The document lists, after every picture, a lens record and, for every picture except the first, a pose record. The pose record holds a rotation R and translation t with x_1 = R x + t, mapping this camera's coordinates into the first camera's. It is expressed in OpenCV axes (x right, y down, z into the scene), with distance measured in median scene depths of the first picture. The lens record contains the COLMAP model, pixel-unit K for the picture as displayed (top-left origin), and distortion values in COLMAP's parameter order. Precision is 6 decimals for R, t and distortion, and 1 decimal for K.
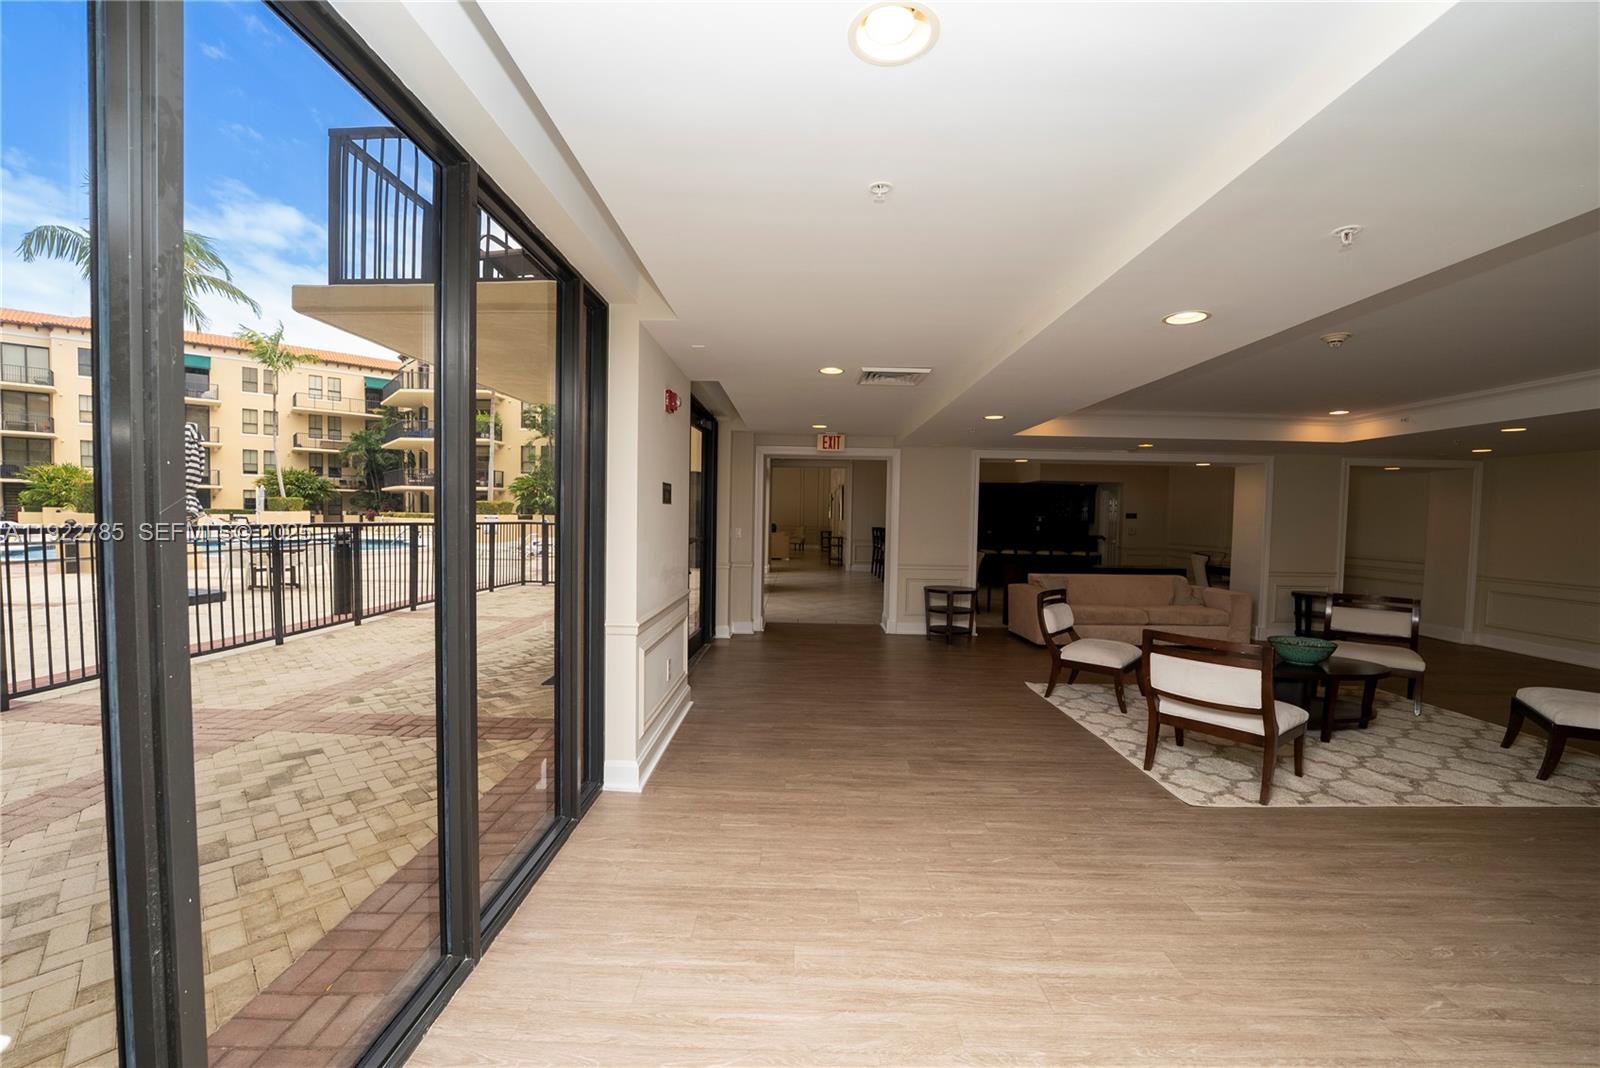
lens RADIAL K [[651.2, 0, 789.4], [0, 651.2, 545.4], [0, 0, 1]] dist [-0.032508, 0.004711]
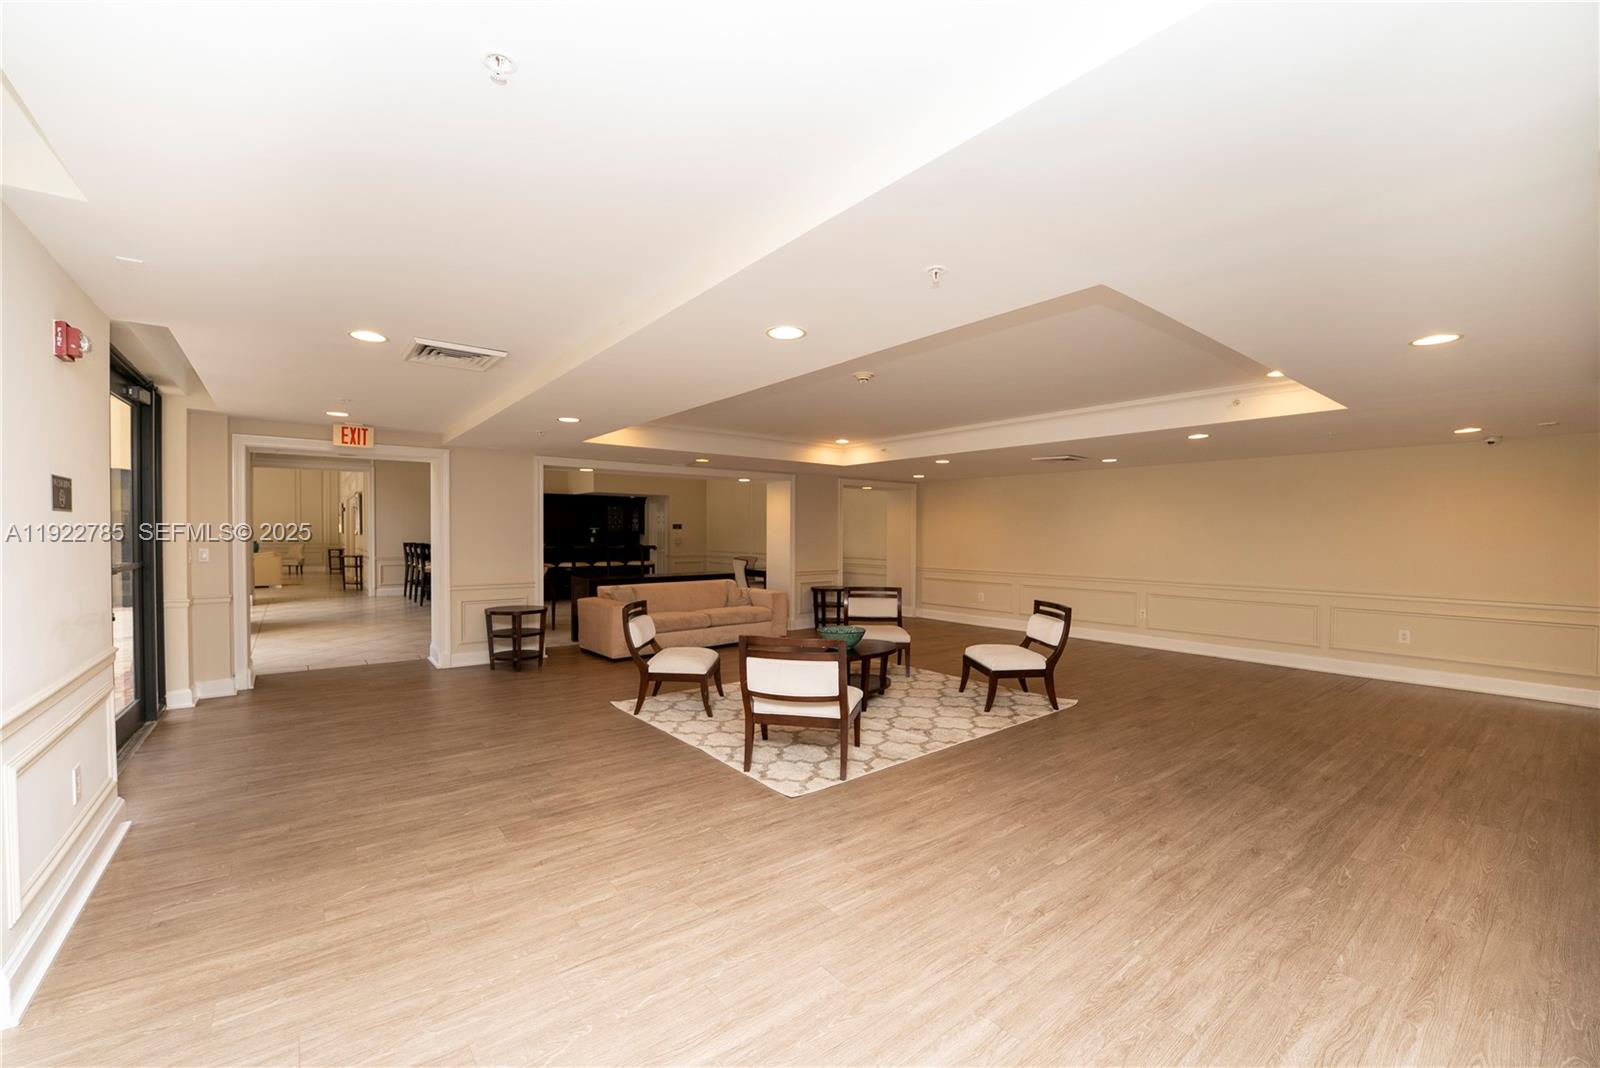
lens RADIAL K [[651.2, 0, 789.4], [0, 651.2, 545.4], [0, 0, 1]] dist [-0.032508, 0.004711]
pose [[0.779493, -0.025948, 0.625874, -0.027466], [0.037767, 0.999271, -0.005608, -0.003173], [-0.625272, 0.028009, 0.779904, 0.122498]]
